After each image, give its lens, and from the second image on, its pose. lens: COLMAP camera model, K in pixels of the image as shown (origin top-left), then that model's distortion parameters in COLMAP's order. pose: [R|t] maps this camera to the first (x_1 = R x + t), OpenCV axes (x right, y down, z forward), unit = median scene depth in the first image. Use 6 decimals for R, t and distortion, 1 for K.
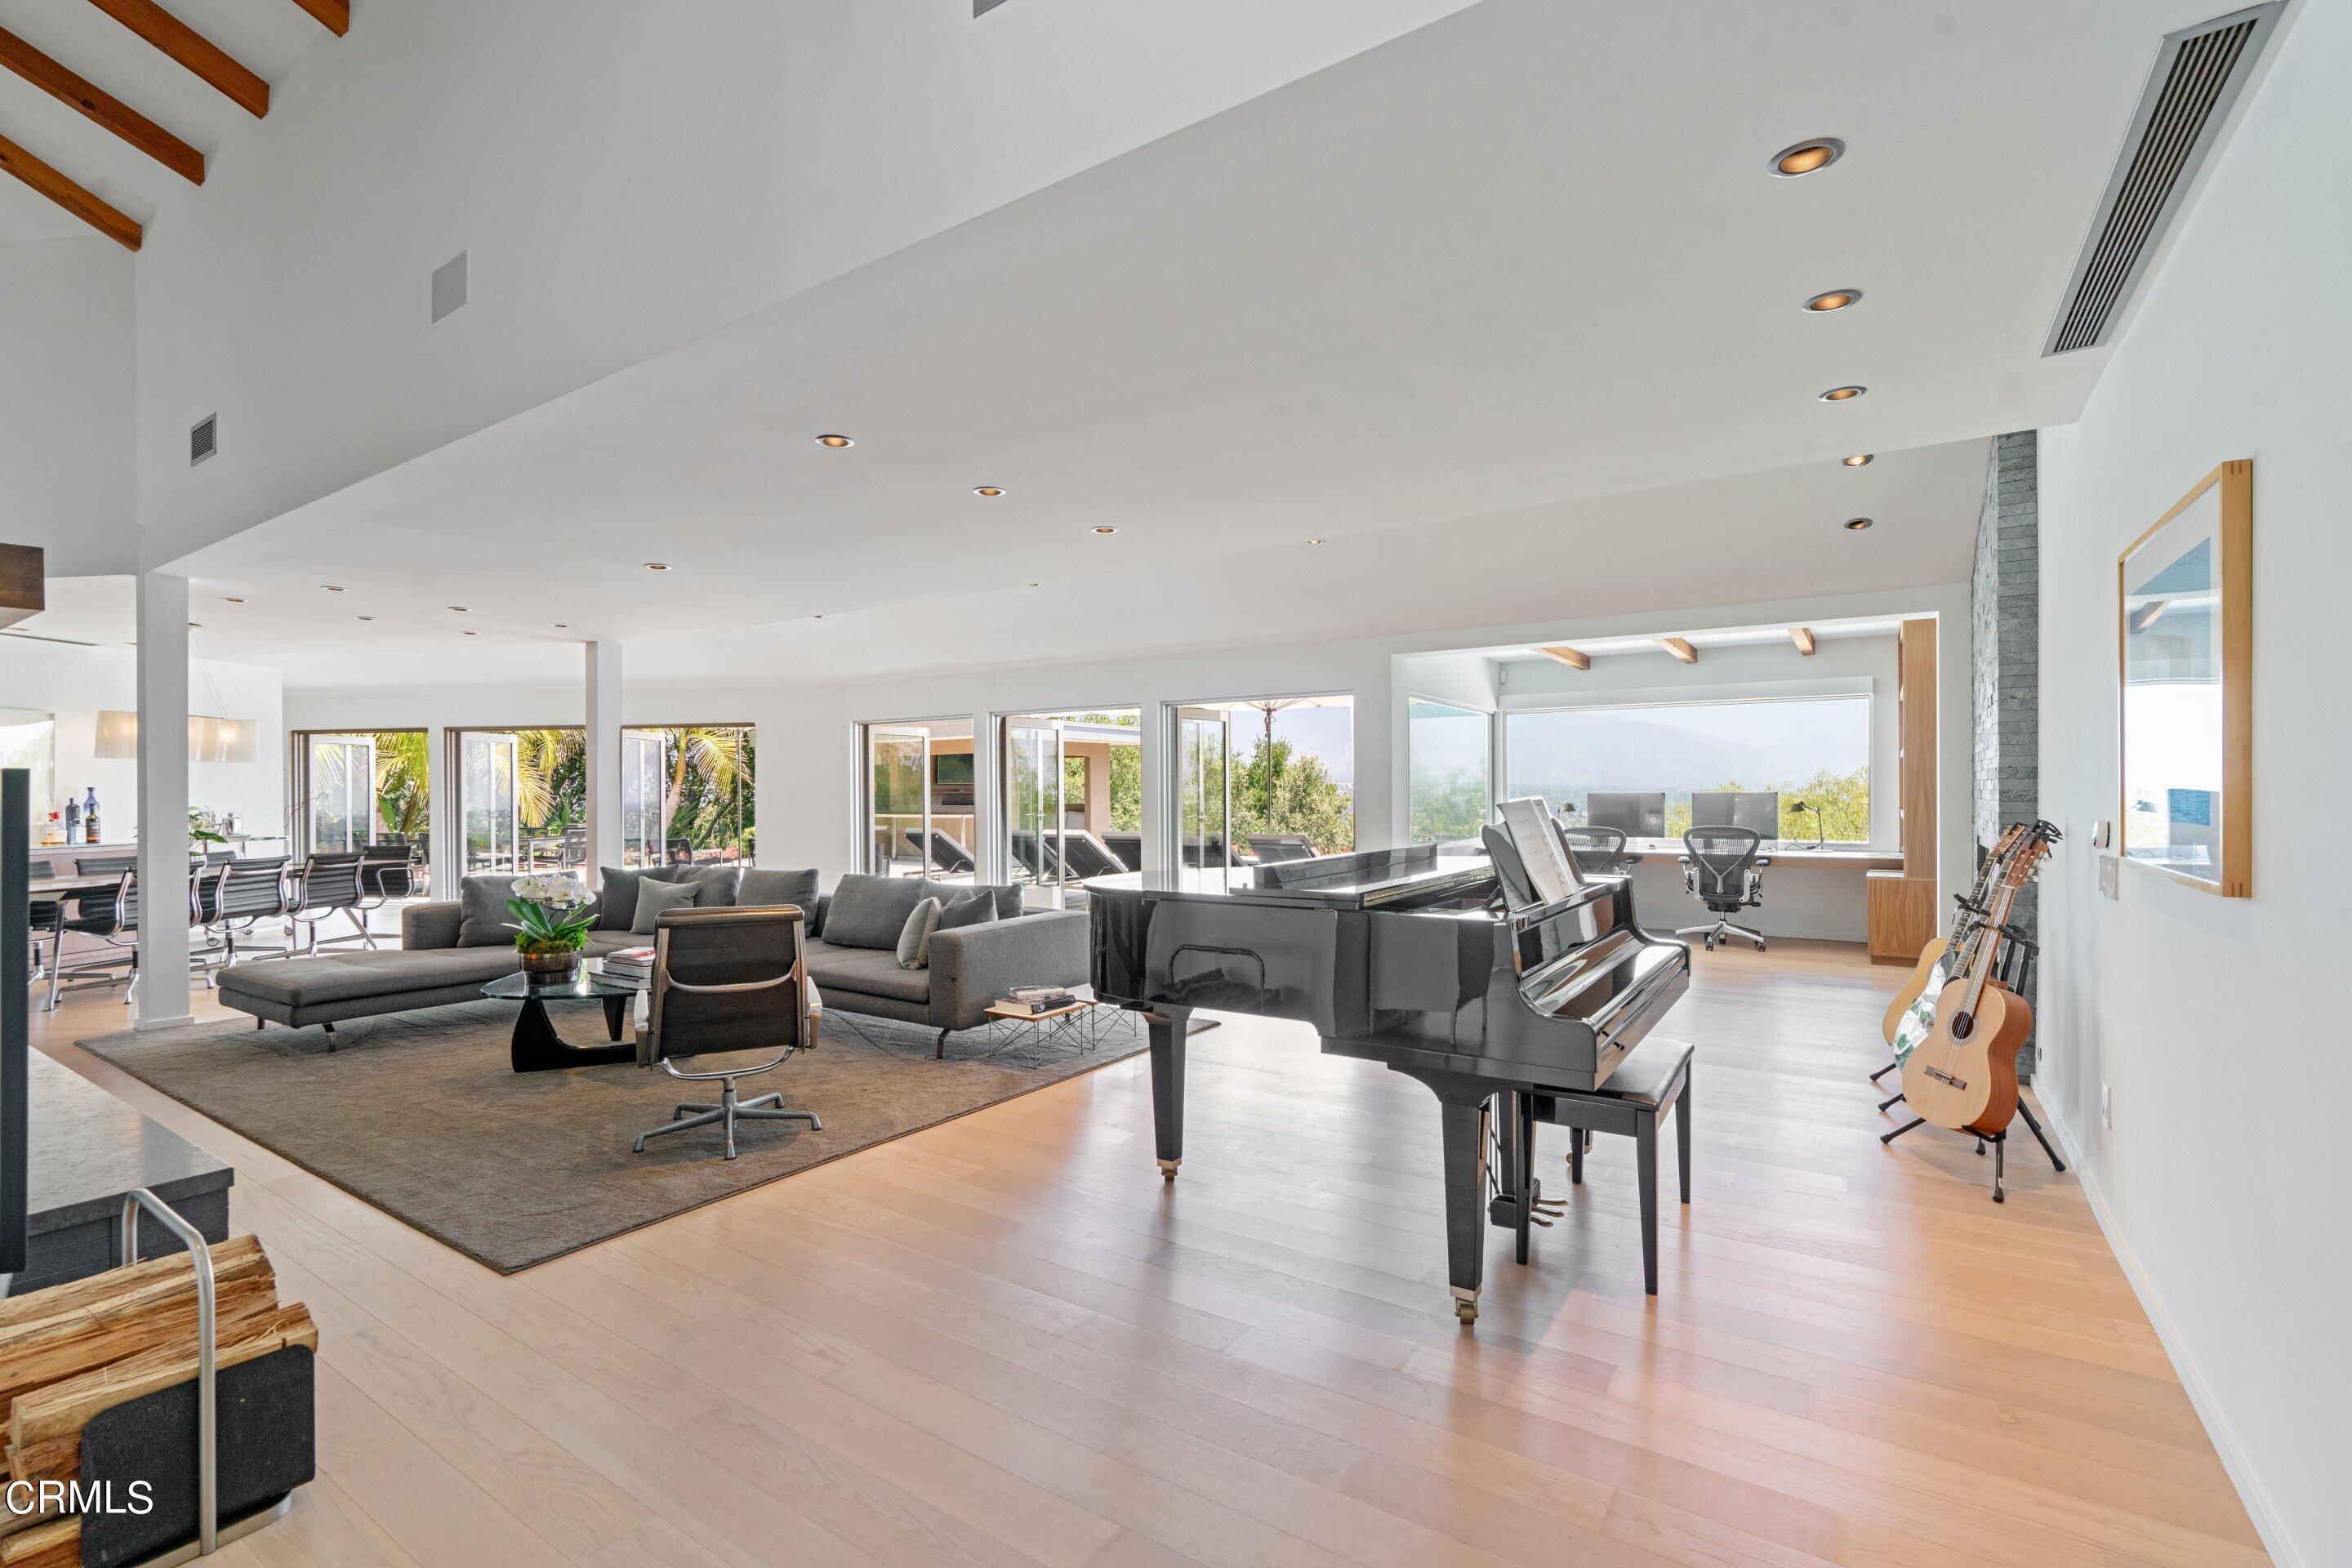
lens RADIAL K [[1049.4, 0, 1176.0], [0, 1049.4, 784.0], [0, 0, 1]] dist [0.023575, -0.000019]
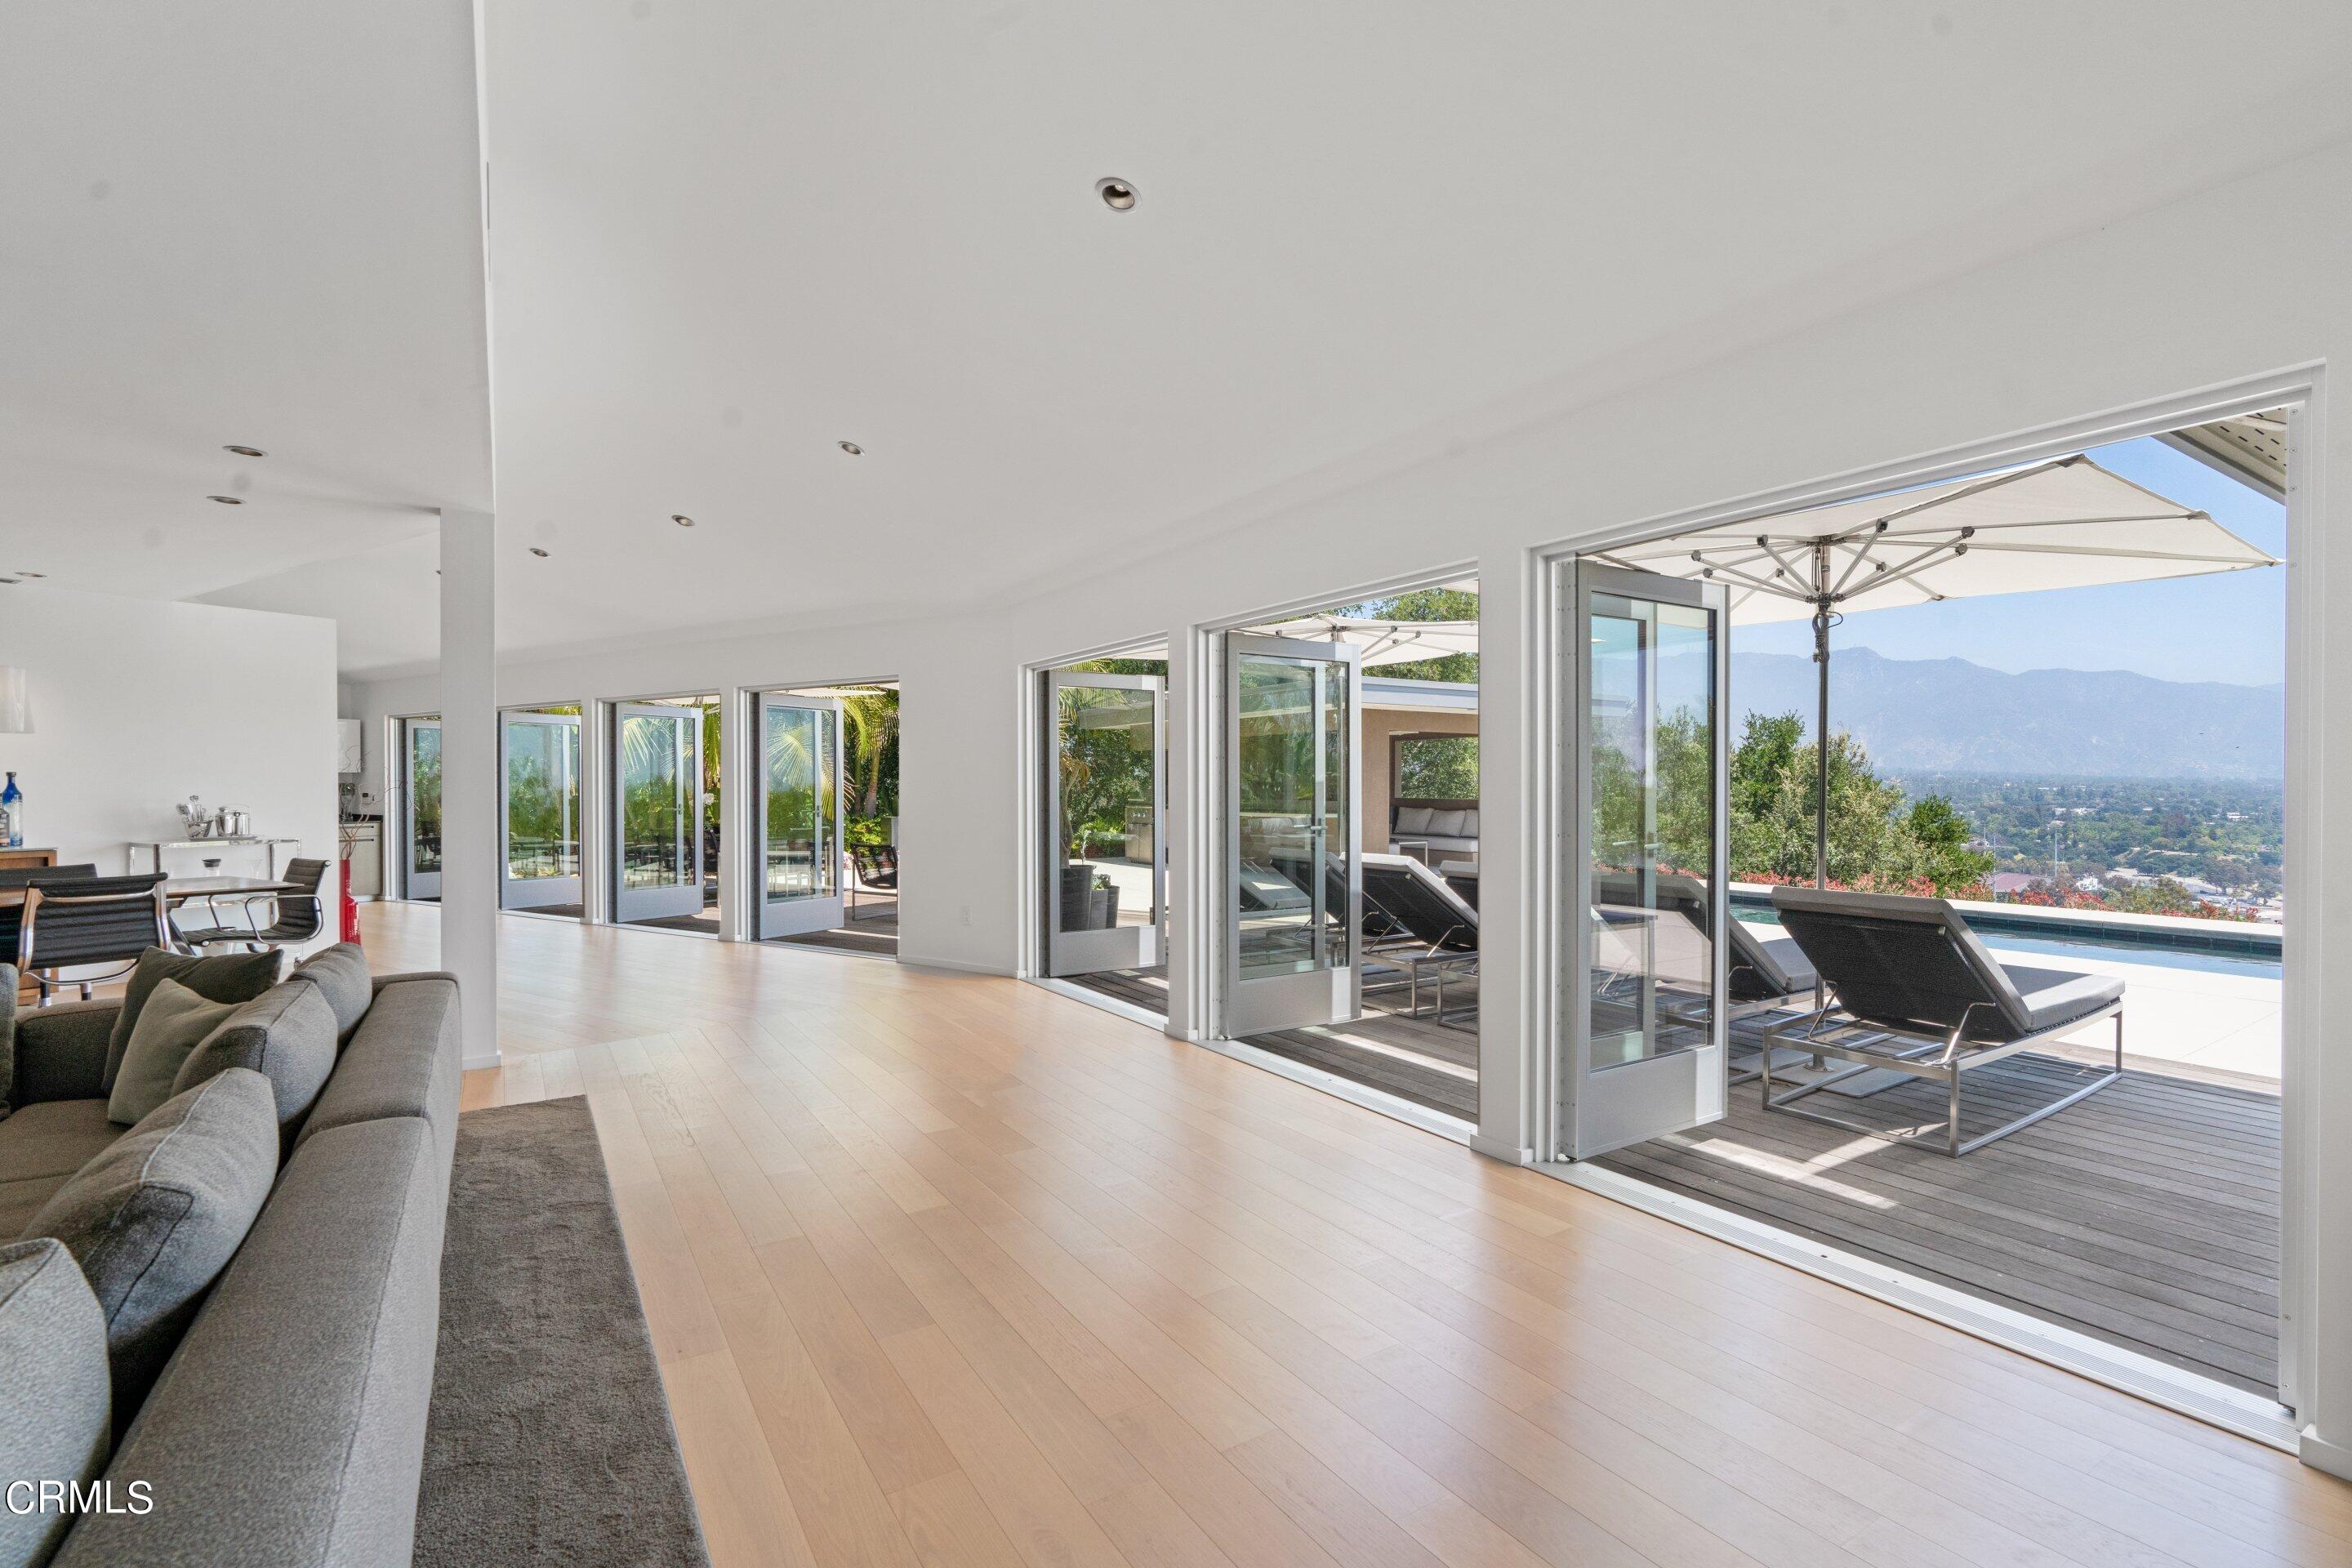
lens RADIAL K [[1049.4, 0, 1176.0], [0, 1049.4, 784.0], [0, 0, 1]] dist [0.023575, -0.000019]
pose [[0.915501, 0.002793, -0.402307, 0.012790], [0.000203, 0.999973, 0.007406, 0.003206], [0.402316, -0.006862, 0.915475, 0.332465]]
